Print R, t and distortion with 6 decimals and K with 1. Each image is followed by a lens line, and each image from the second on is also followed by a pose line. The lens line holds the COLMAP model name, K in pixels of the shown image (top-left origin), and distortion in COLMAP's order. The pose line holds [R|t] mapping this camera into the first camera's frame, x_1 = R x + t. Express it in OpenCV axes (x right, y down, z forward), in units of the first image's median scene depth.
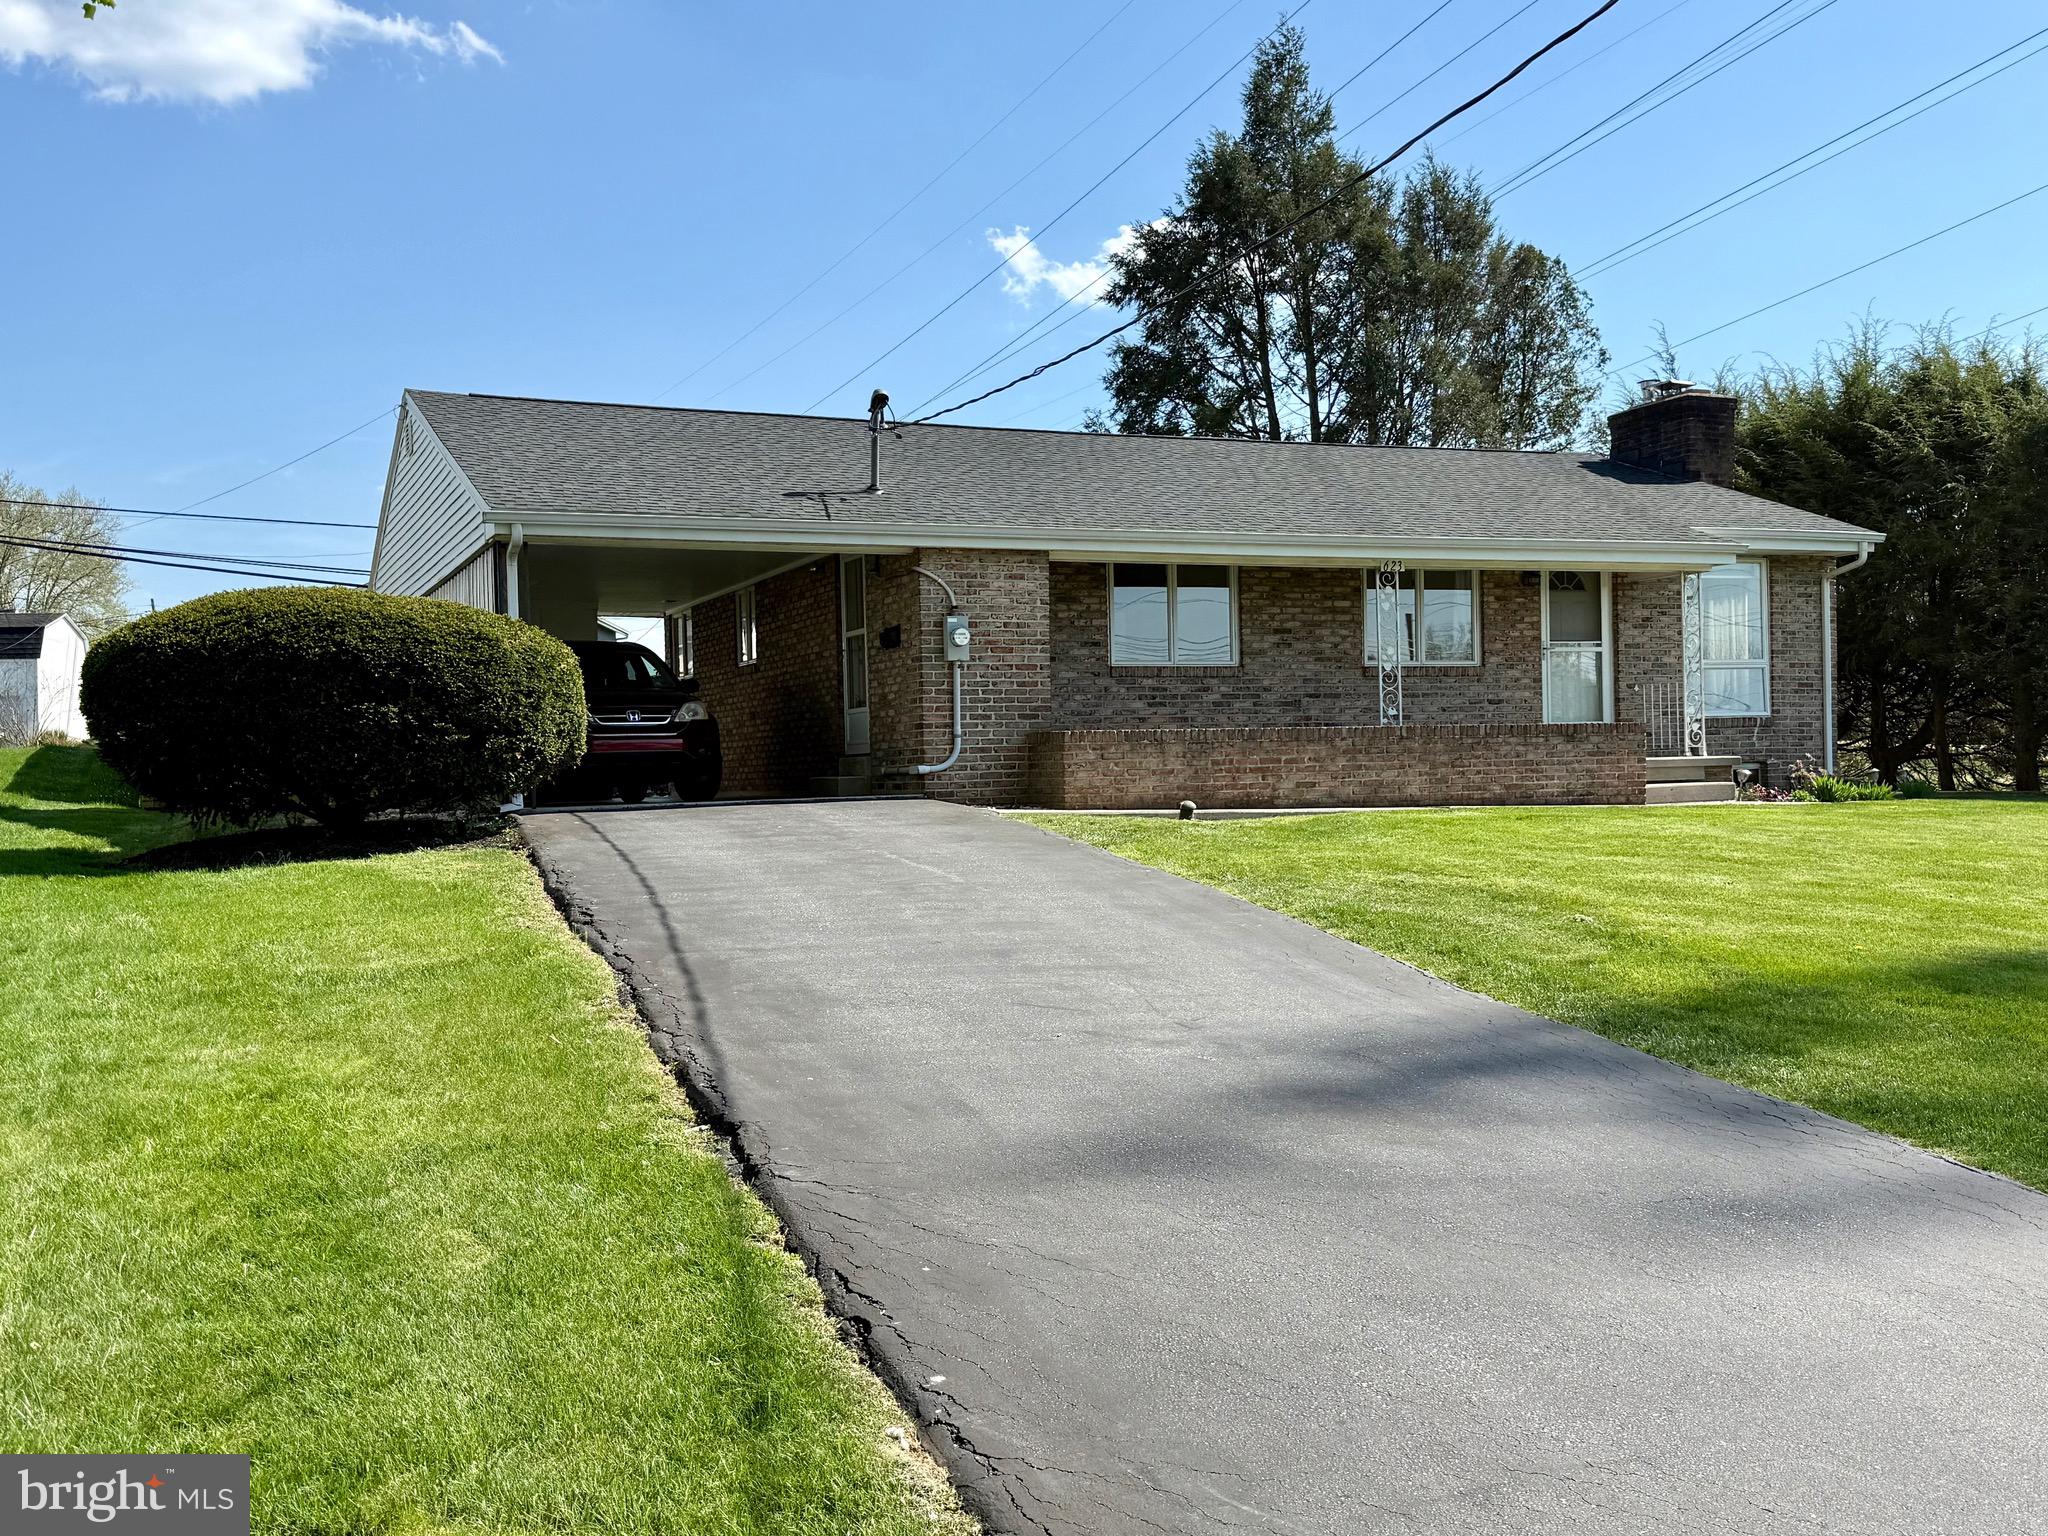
lens RADIAL K [[2039.7, 0, 1024.0], [0, 2039.7, 768.0], [0, 0, 1]] dist [0.070468, -0.004155]
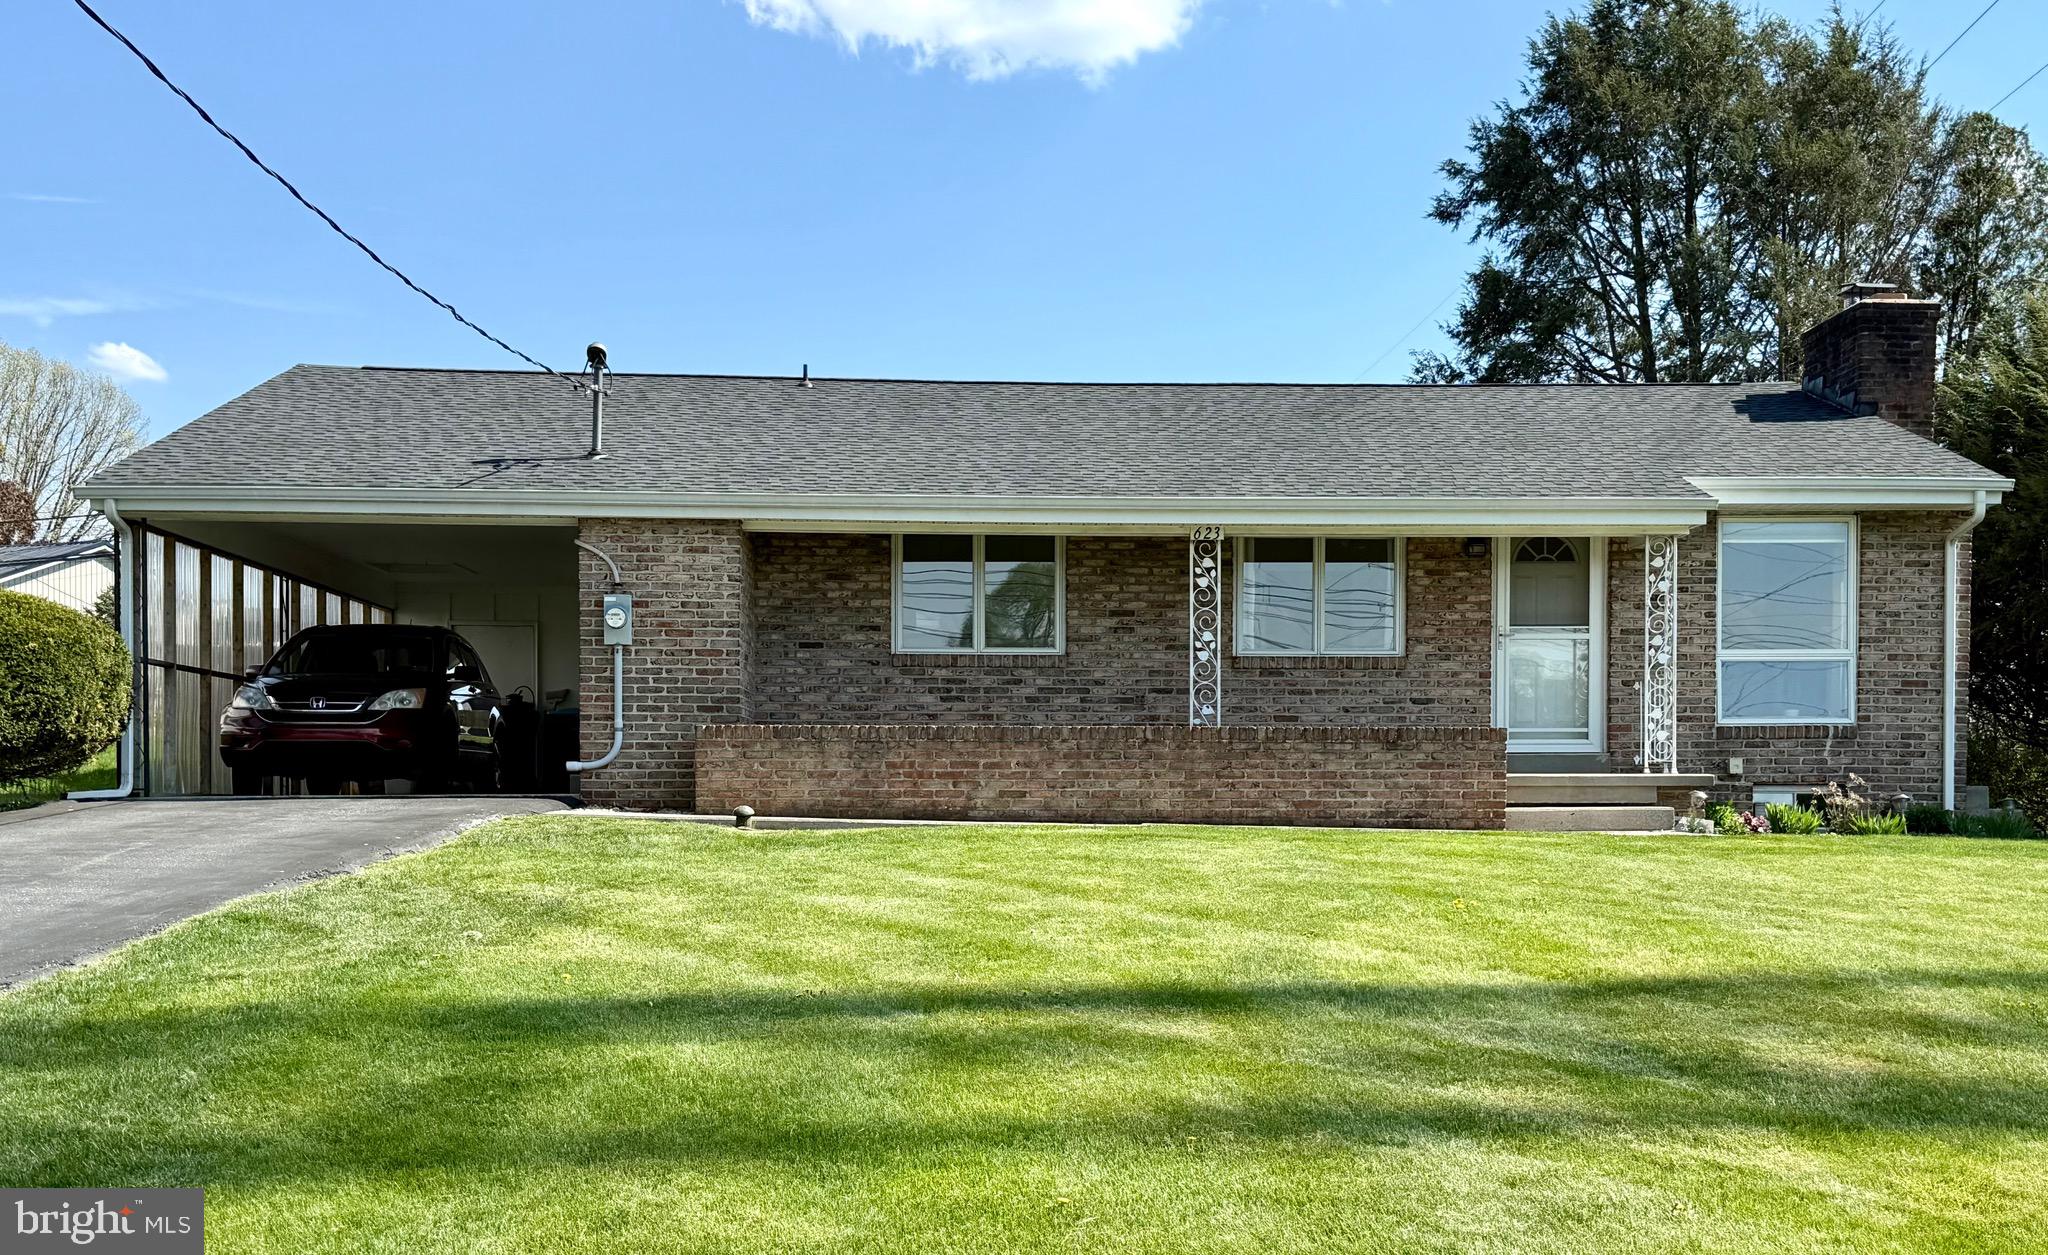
lens RADIAL K [[2345.0, 0, 1025.1], [0, 2345.0, 804.1], [0, 0, 1]] dist [0.119720, -0.014436]
pose [[0.940434, 0.025132, -0.339045, 0.429338], [-0.022449, 0.999678, 0.011832, 0.000665], [0.339233, -0.003516, 0.940696, 0.083359]]
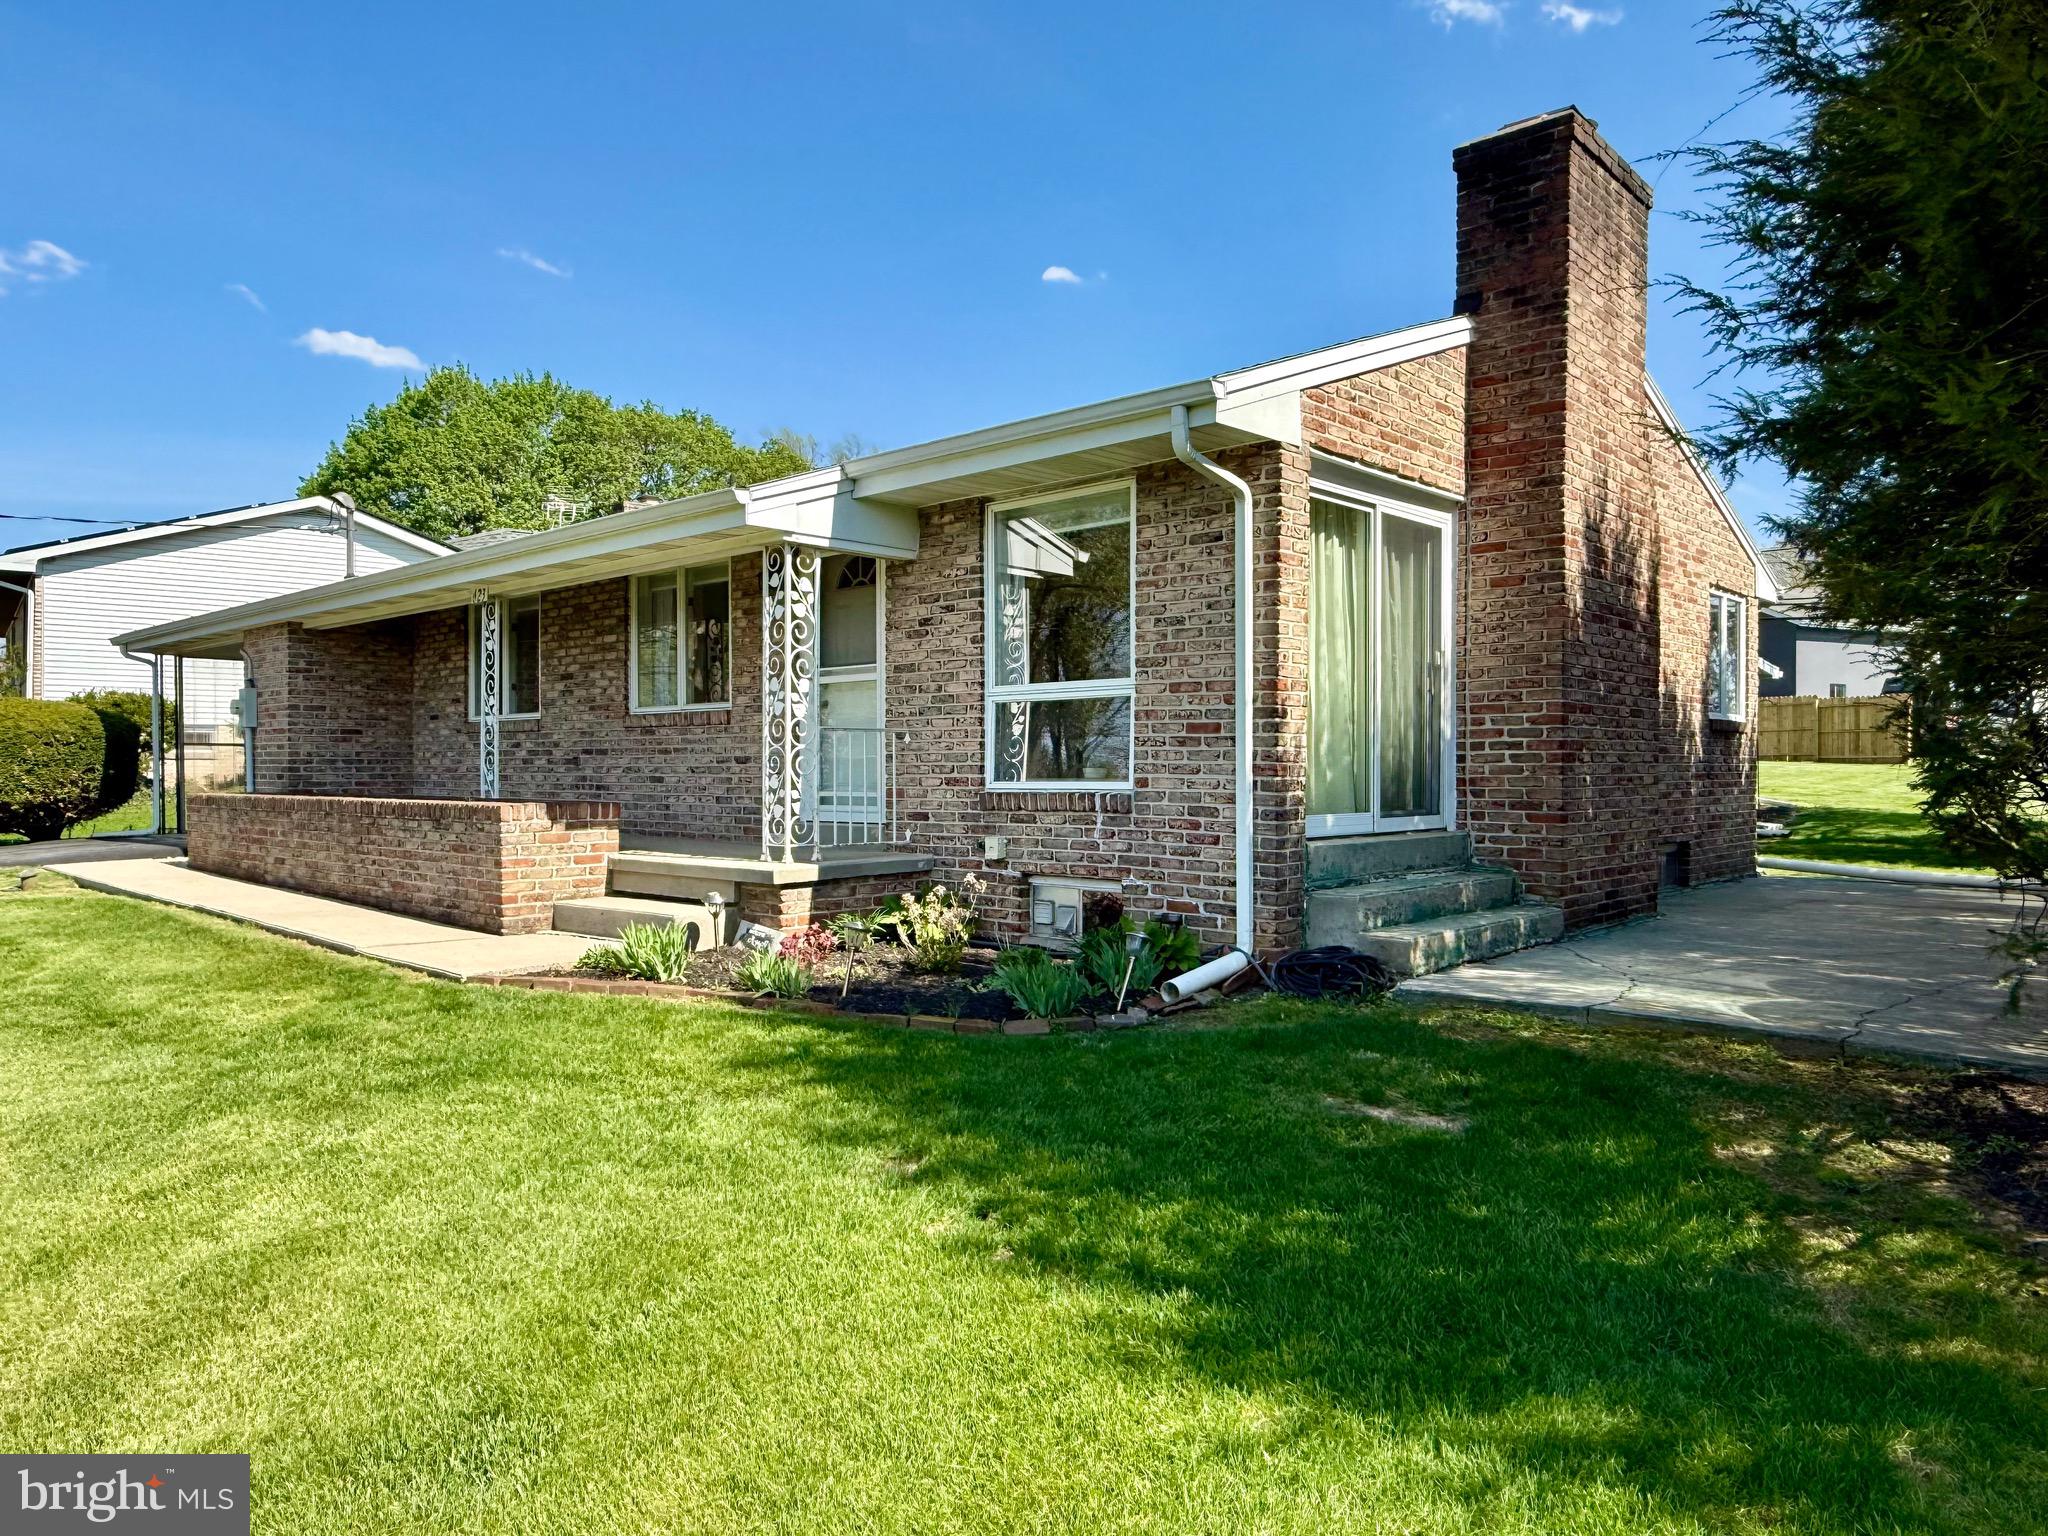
lens RADIAL K [[1384.7, 0, 1024.0], [0, 1384.7, 768.0], [0, 0, 1]] dist [0.000978, -0.000129]
pose [[0.406975, 0.023263, -0.913143, 0.758545], [-0.005454, 0.999720, 0.023038, -0.044351], [0.913423, -0.004395, 0.406988, 0.965297]]
